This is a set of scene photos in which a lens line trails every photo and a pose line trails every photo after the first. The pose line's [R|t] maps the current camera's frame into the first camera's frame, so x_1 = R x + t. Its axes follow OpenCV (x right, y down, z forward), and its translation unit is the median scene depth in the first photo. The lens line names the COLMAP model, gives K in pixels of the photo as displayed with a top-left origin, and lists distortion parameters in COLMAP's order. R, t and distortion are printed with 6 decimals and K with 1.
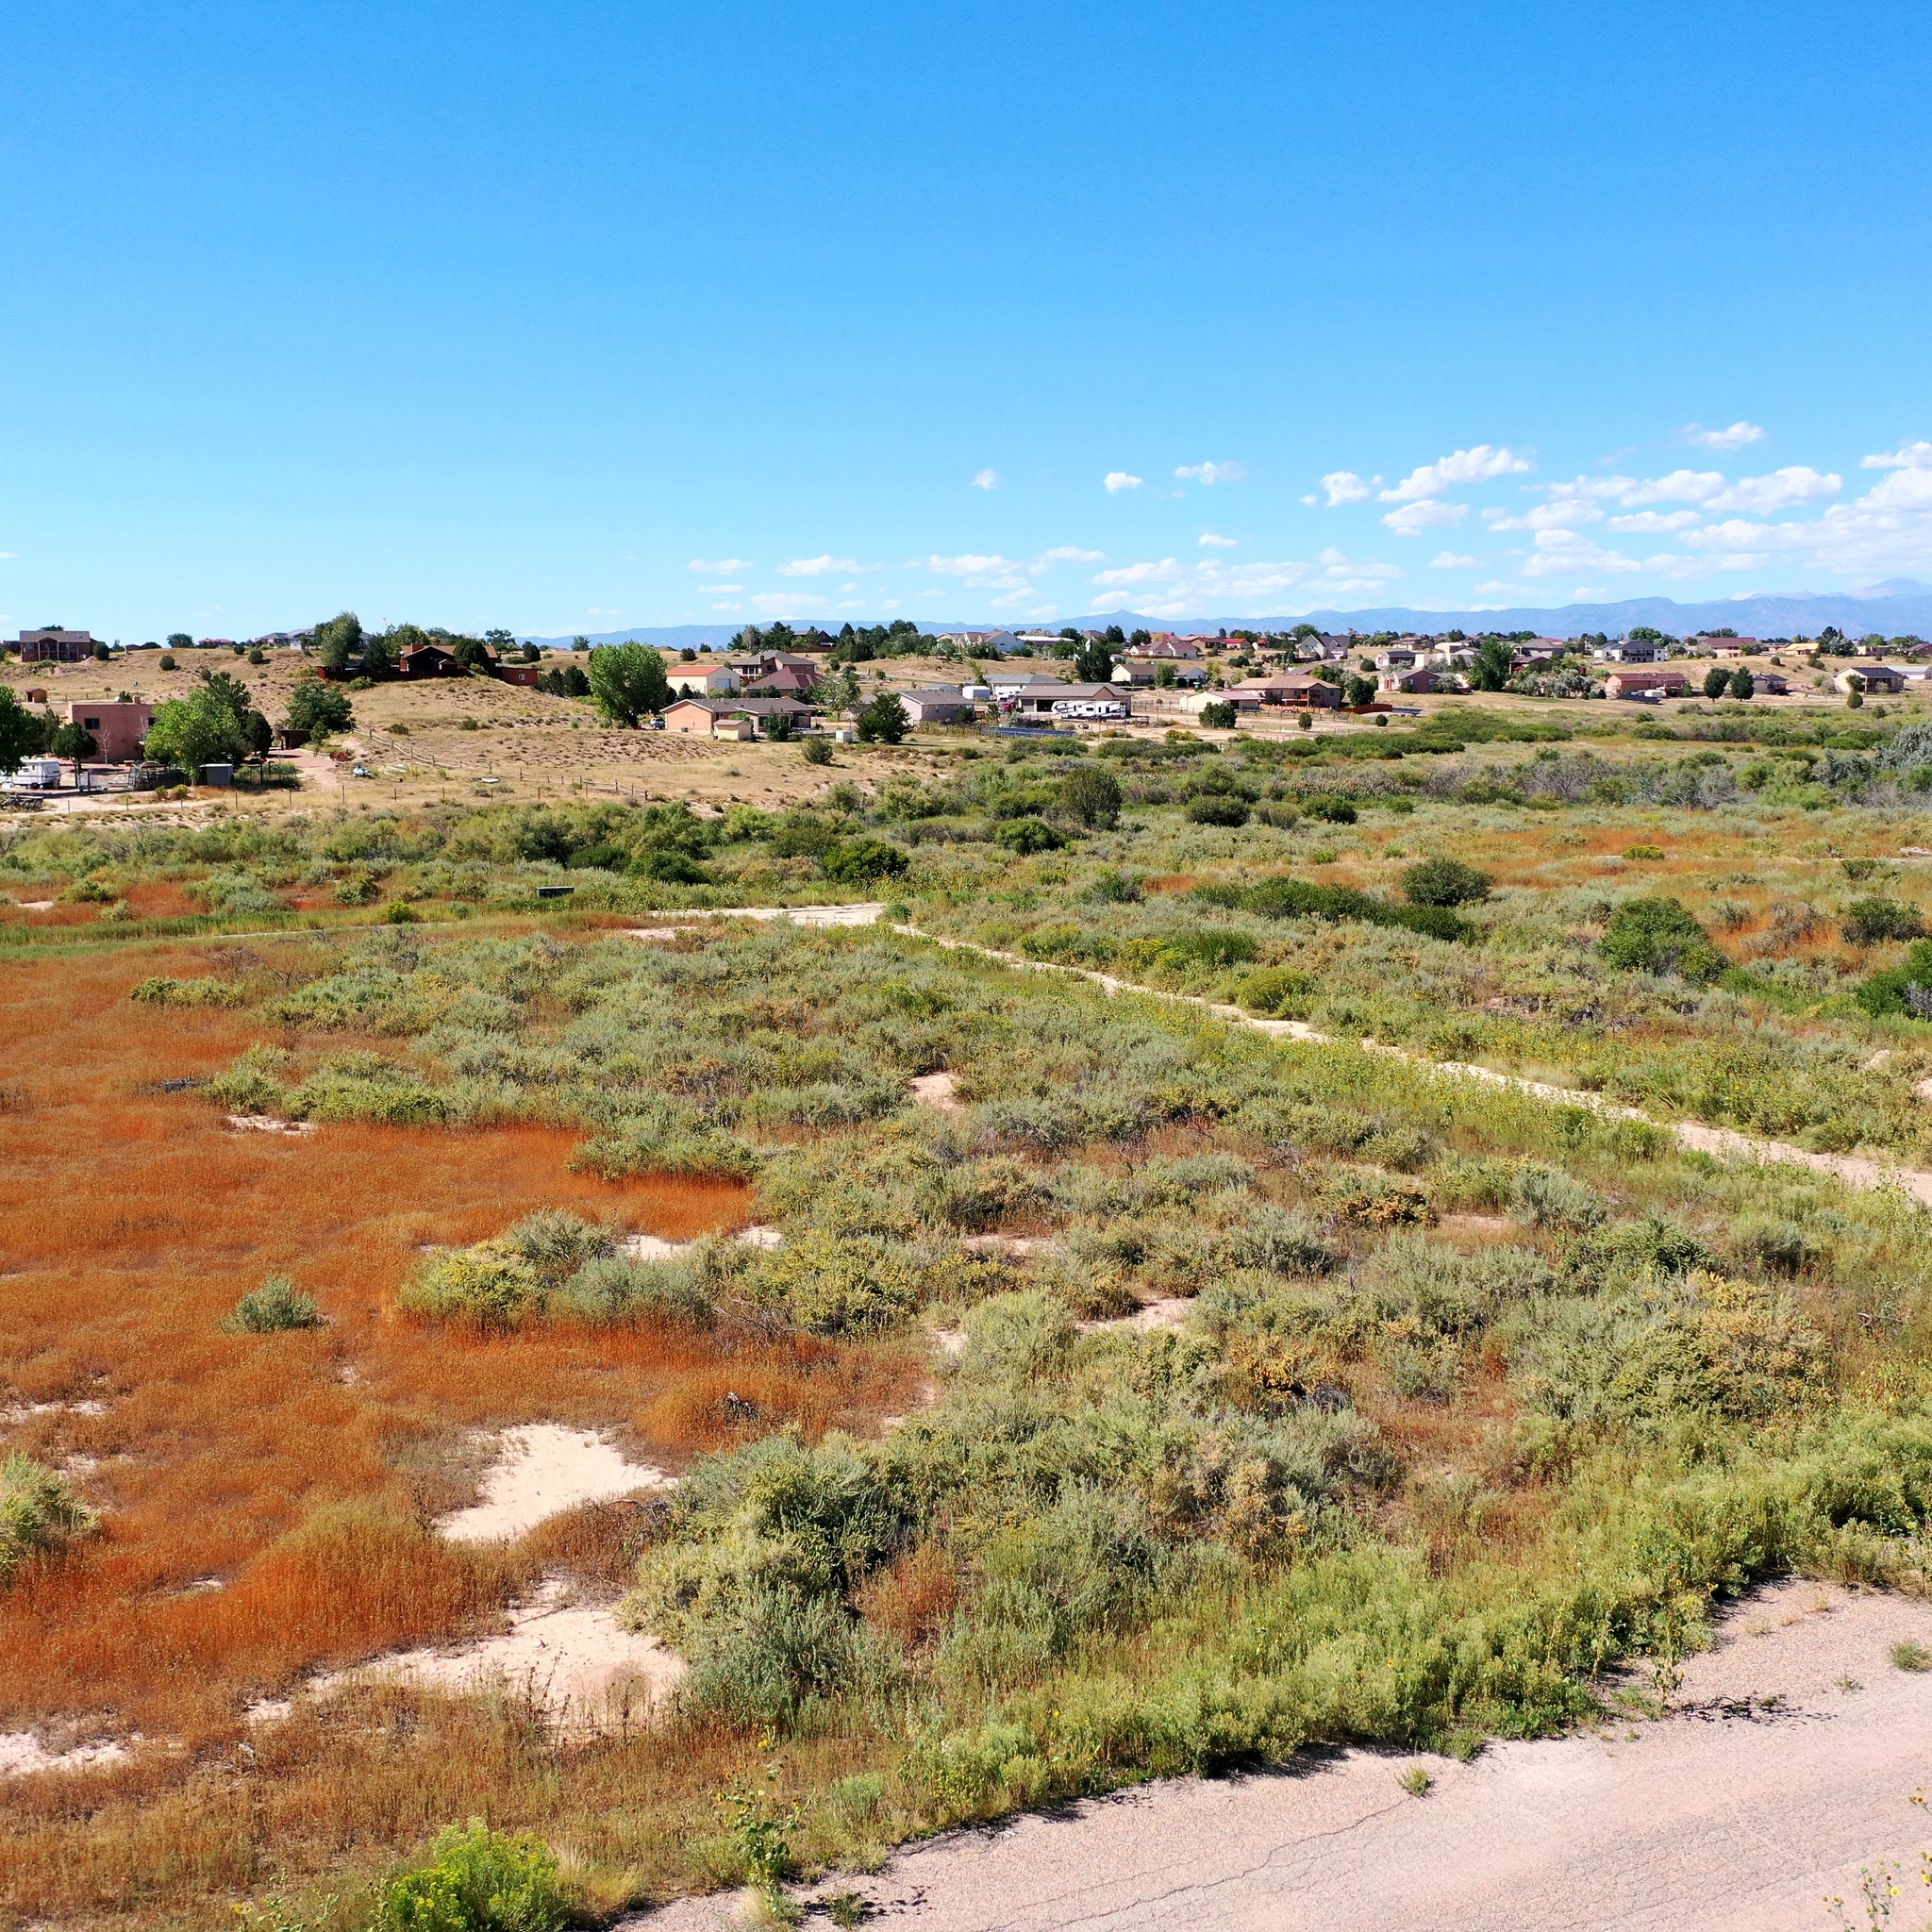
lens RADIAL K [[2279.4, 0, 966.8], [0, 2279.4, 968.8], [0, 0, 1]] dist [-0.001658, 0.000000]
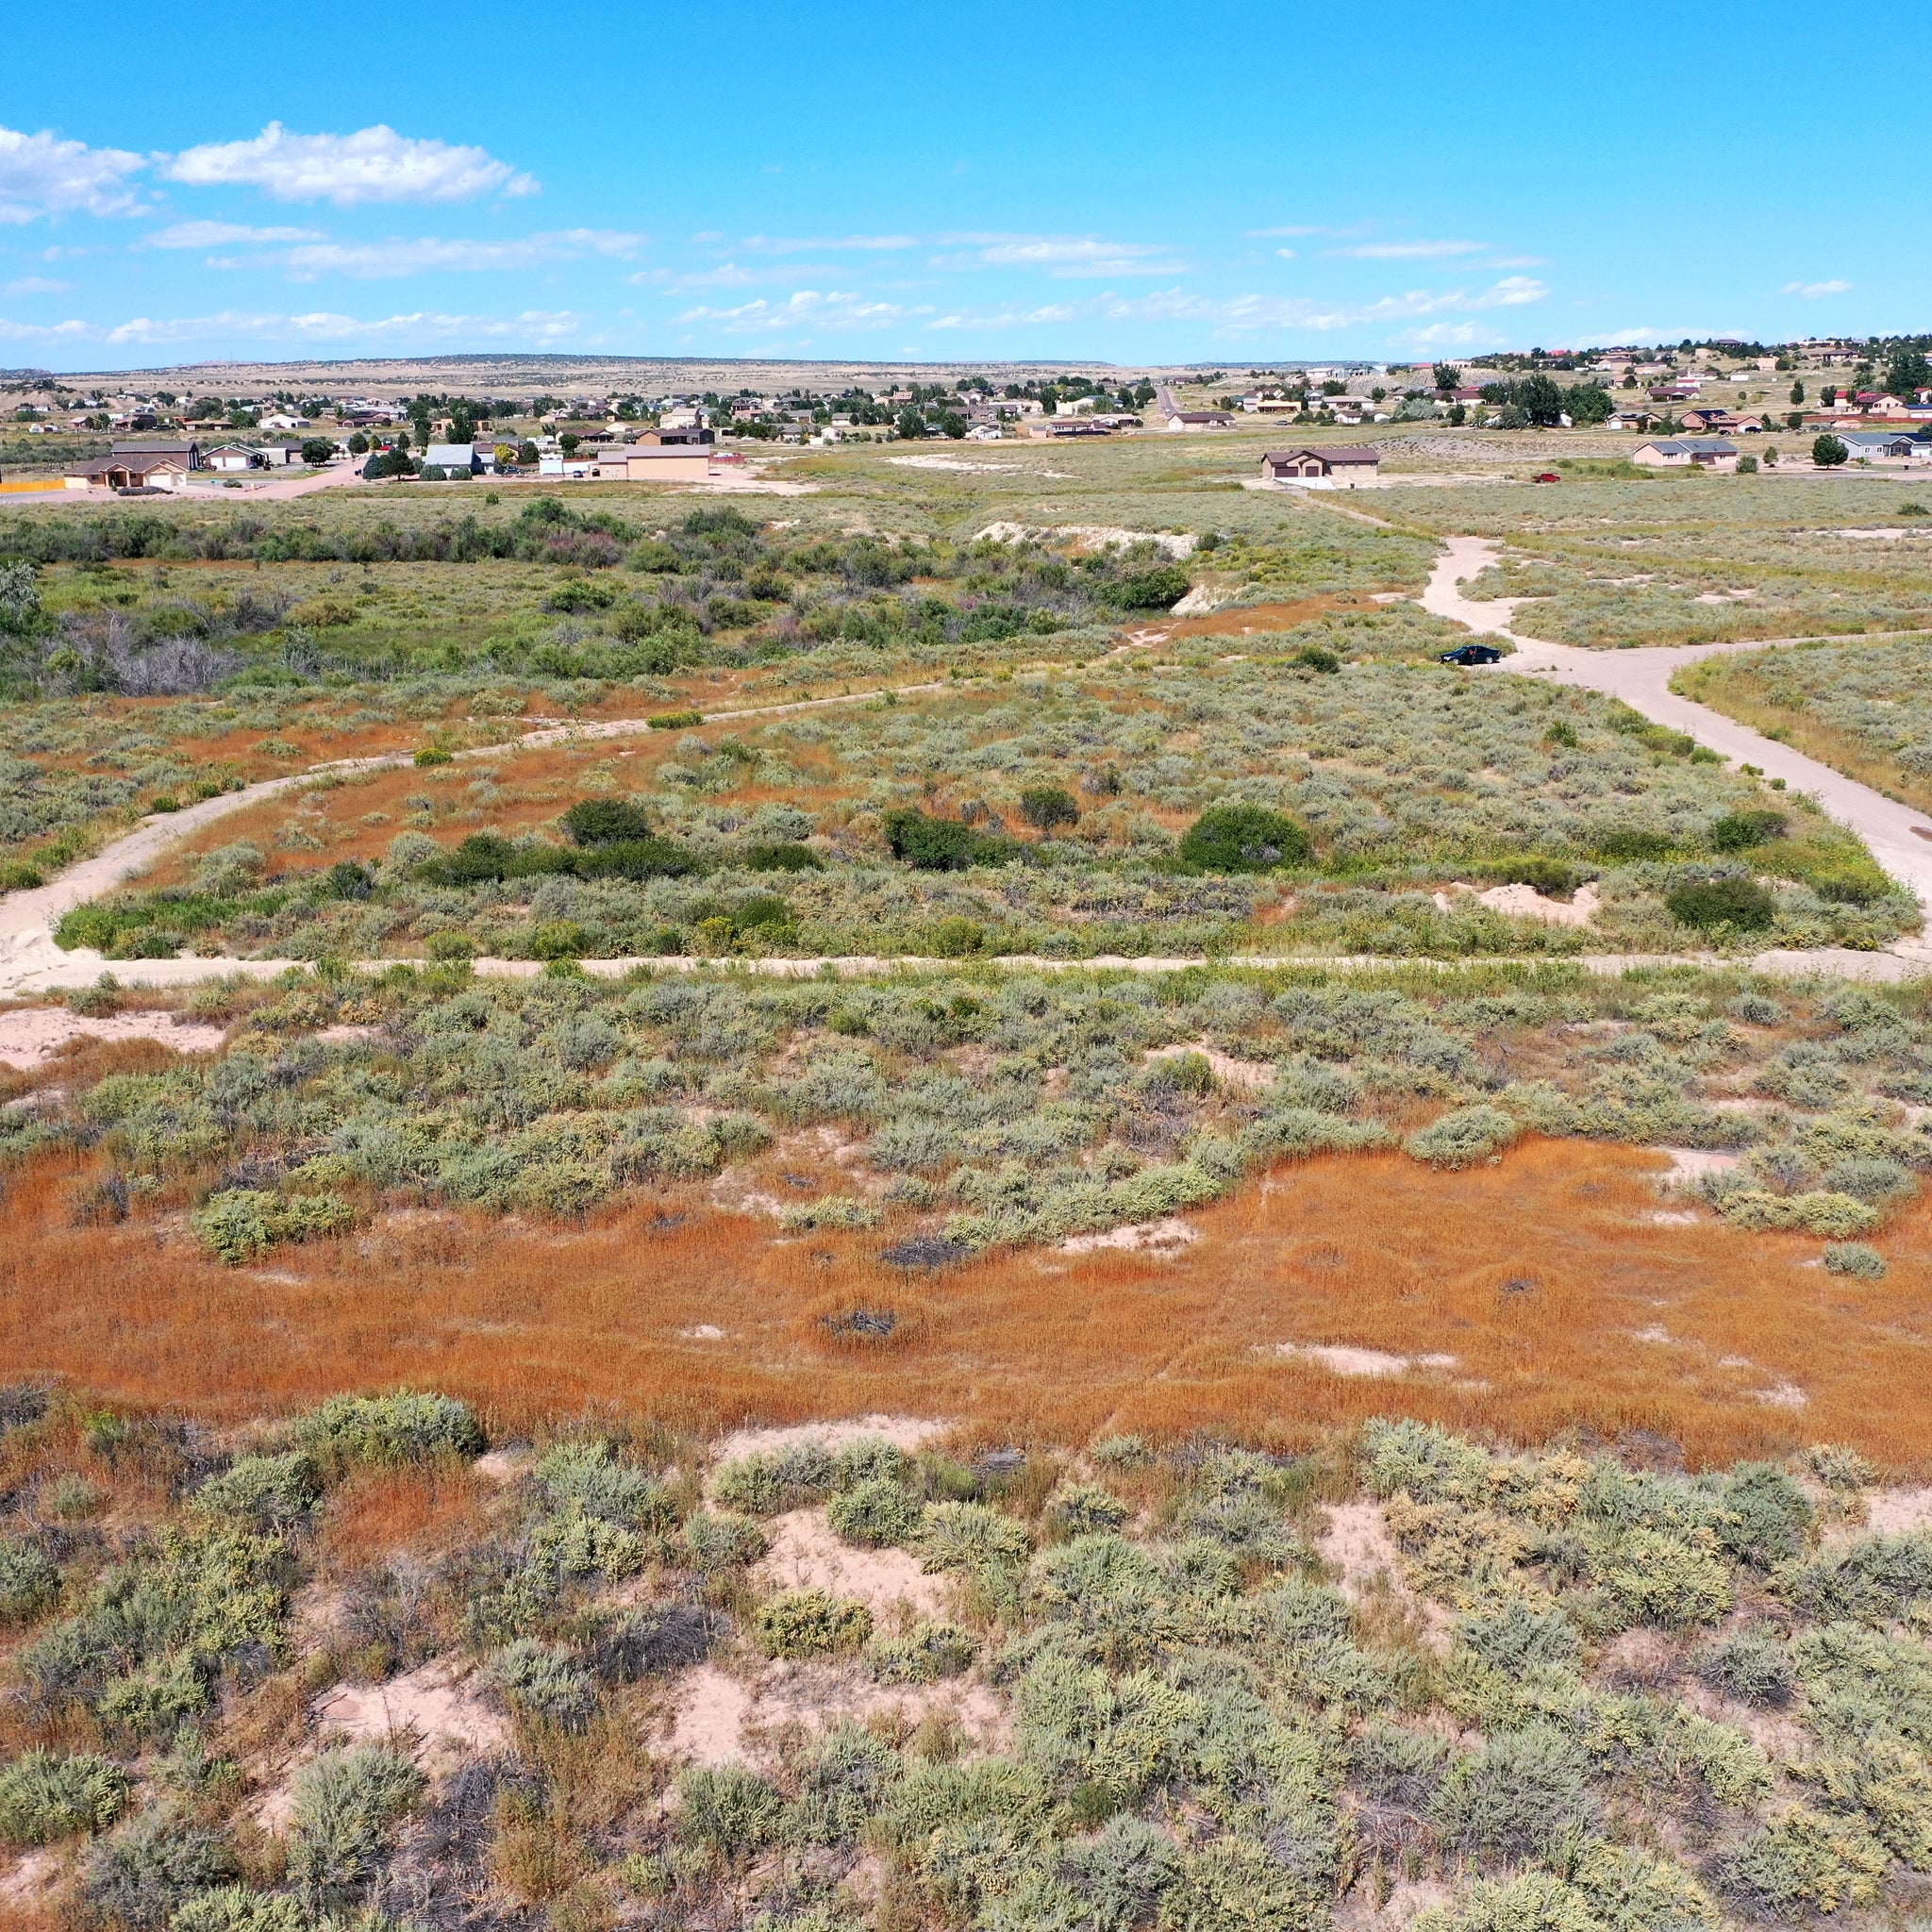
lens RADIAL K [[2279.4, 0, 969.0], [0, 2279.4, 959.3], [0, 0, 1]] dist [-0.001658, 0.000000]
pose [[0.444219, -0.216787, 0.869295, -0.173713], [0.120315, 0.975929, 0.181897, -0.037458], [-0.887803, 0.023787, 0.459609, 0.075912]]
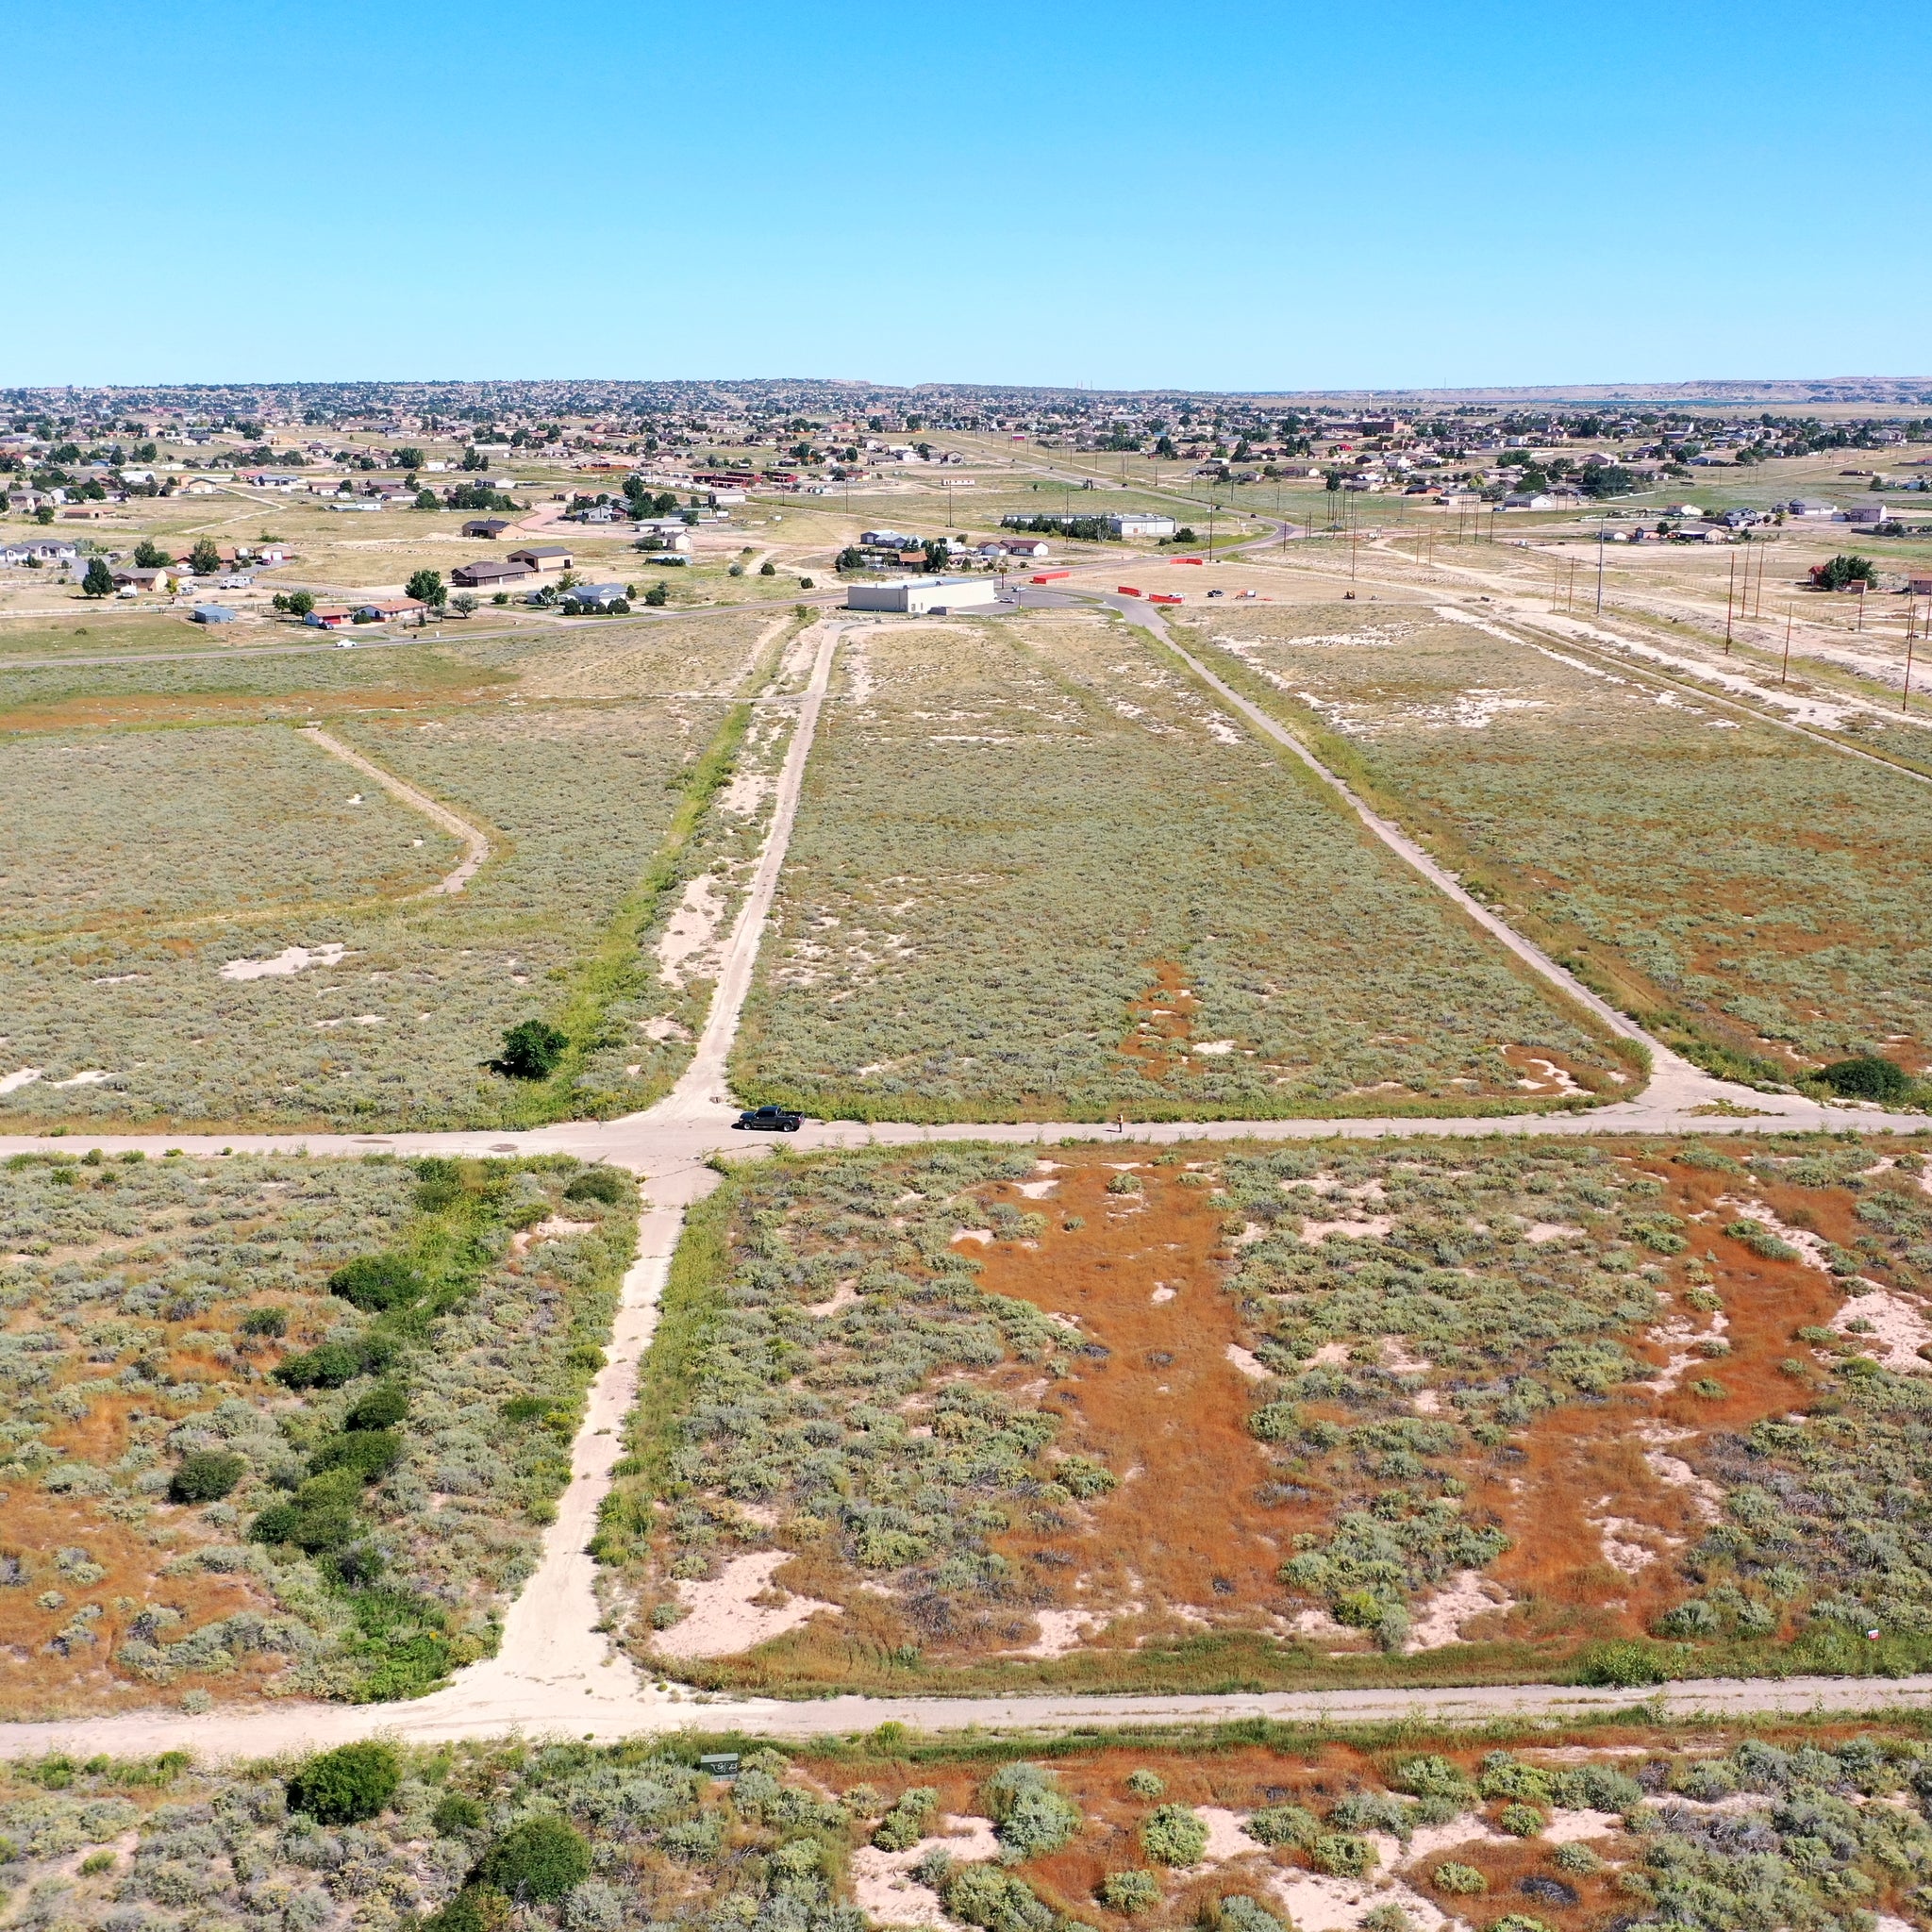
lens RADIAL K [[2279.4, 0, 971.1], [0, 2279.4, 972.0], [0, 0, 1]] dist [-0.001658, 0.000000]
pose [[-0.925187, -0.087212, 0.369355, -0.166671], [0.055791, 0.931409, 0.359674, -0.188730], [-0.375389, 0.353373, -0.856861, 0.456940]]
